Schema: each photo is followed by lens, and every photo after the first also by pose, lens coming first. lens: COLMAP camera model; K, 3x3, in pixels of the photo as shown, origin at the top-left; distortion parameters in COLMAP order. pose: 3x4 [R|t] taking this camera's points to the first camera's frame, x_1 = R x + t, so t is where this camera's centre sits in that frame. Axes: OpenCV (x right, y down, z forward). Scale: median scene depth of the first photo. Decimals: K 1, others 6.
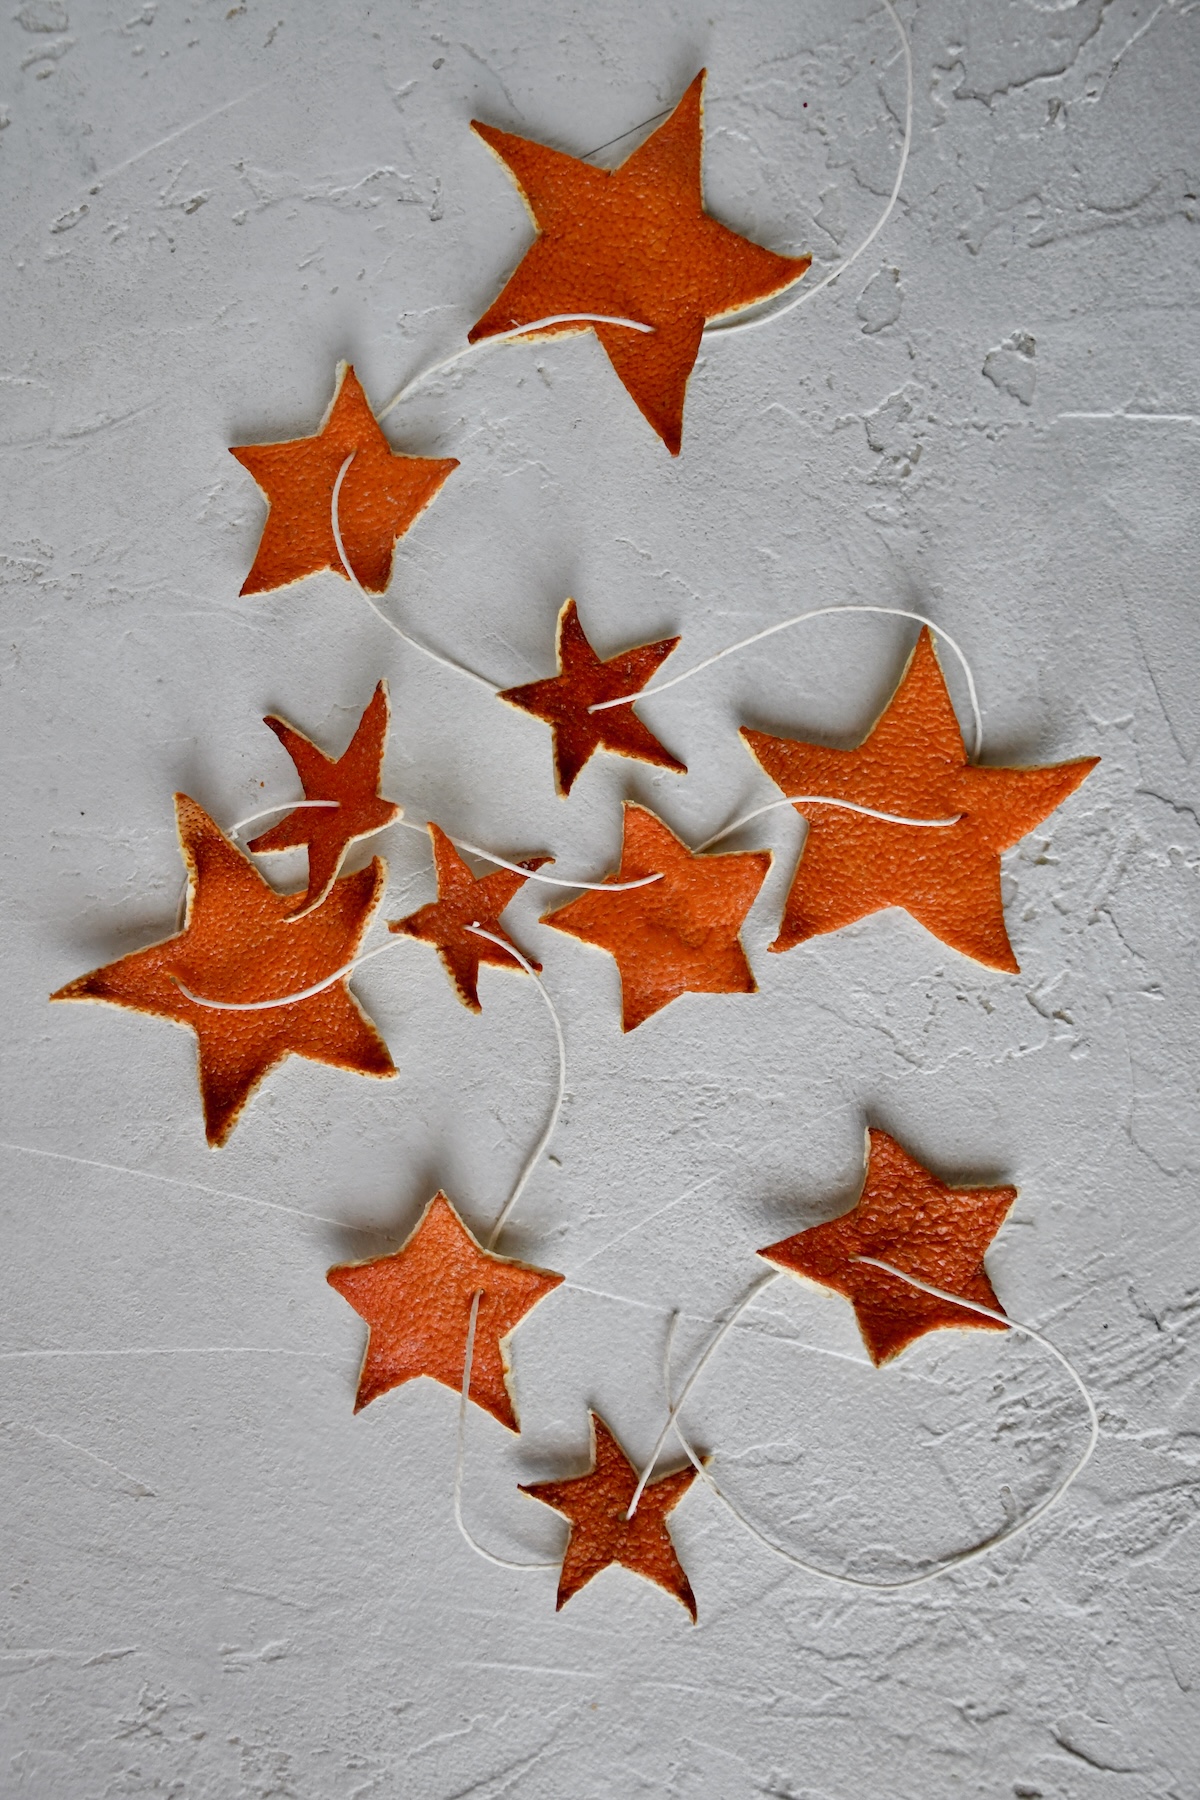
lens RADIAL K [[2068.7, 0, 600.0], [0, 2068.7, 900.0], [0, 0, 1]] dist [-0.004749, 0.175992]
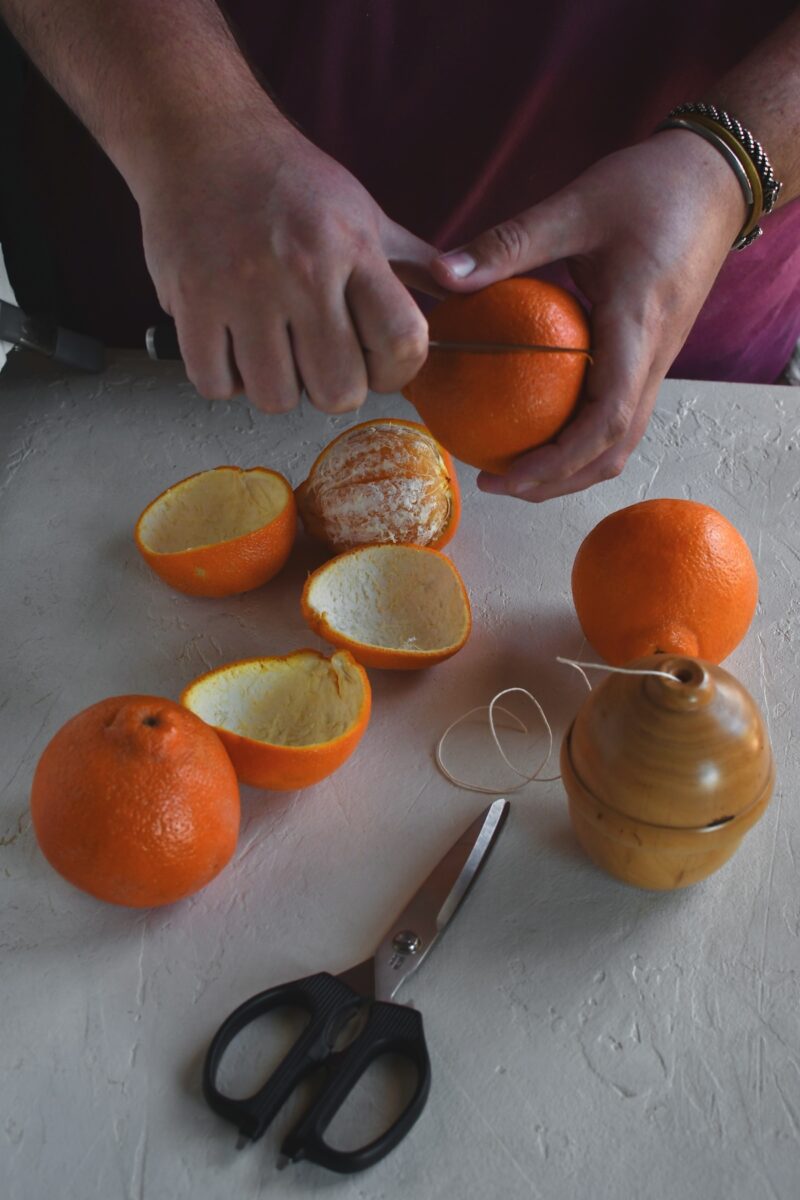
lens RADIAL K [[1844.6, 0, 400.0], [0, 1844.6, 600.0], [0, 0, 1]] dist [-0.206683, 0.173884]
pose [[0.103788, -0.651526, 0.751493, -2.058485], [0.994324, 0.085763, -0.062971, 0.031832], [-0.023423, 0.753763, 0.656728, -0.627755]]
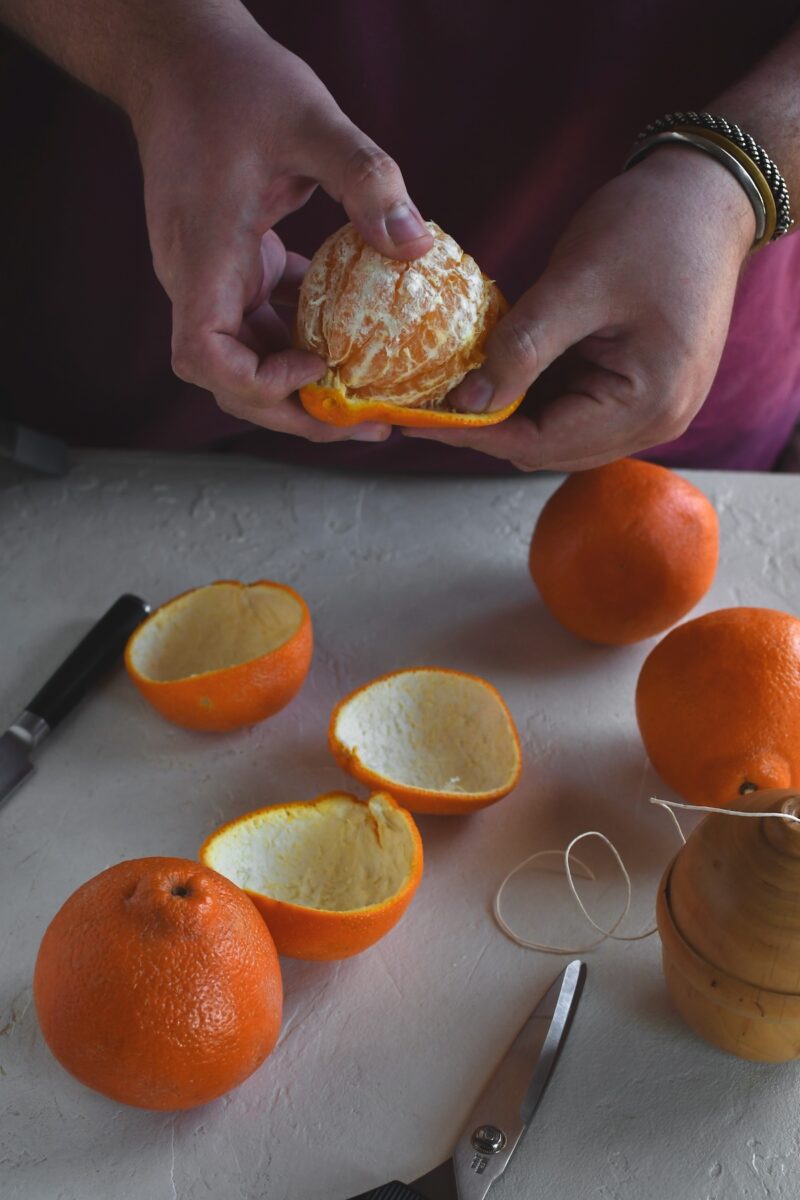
lens RADIAL K [[1844.6, 0, 400.0], [0, 1844.6, 600.0], [0, 0, 1]] dist [-0.206683, 0.173884]
pose [[0.037614, -0.613391, 0.788883, -1.815776], [0.998286, 0.058488, -0.002122, -0.165307], [-0.044839, 0.787610, 0.614540, -0.451804]]
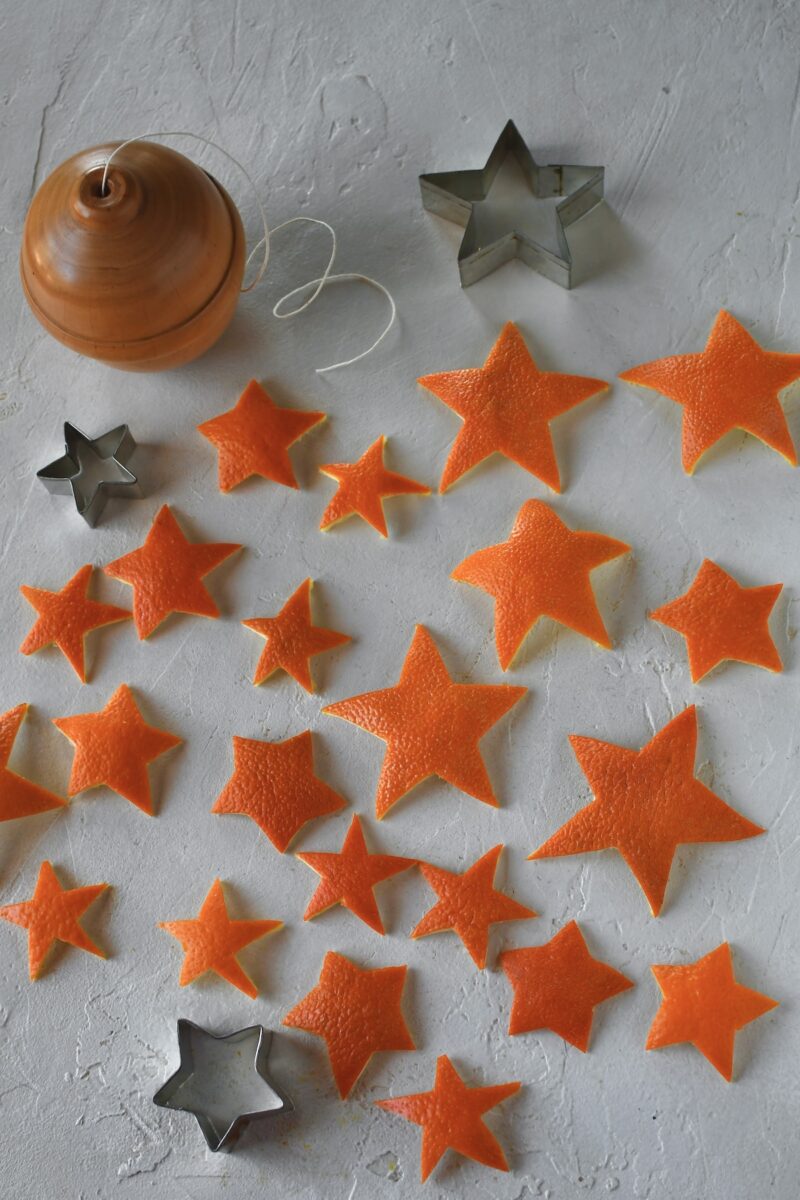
lens RADIAL K [[1844.6, 0, 400.0], [0, 1844.6, 600.0], [0, 0, 1]] dist [-0.206683, 0.173884]
pose [[-0.340976, 0.905635, -0.252113, 0.140659], [-0.931500, -0.289355, 0.220411, -0.497416], [0.126662, 0.309998, 0.942262, -0.818307]]
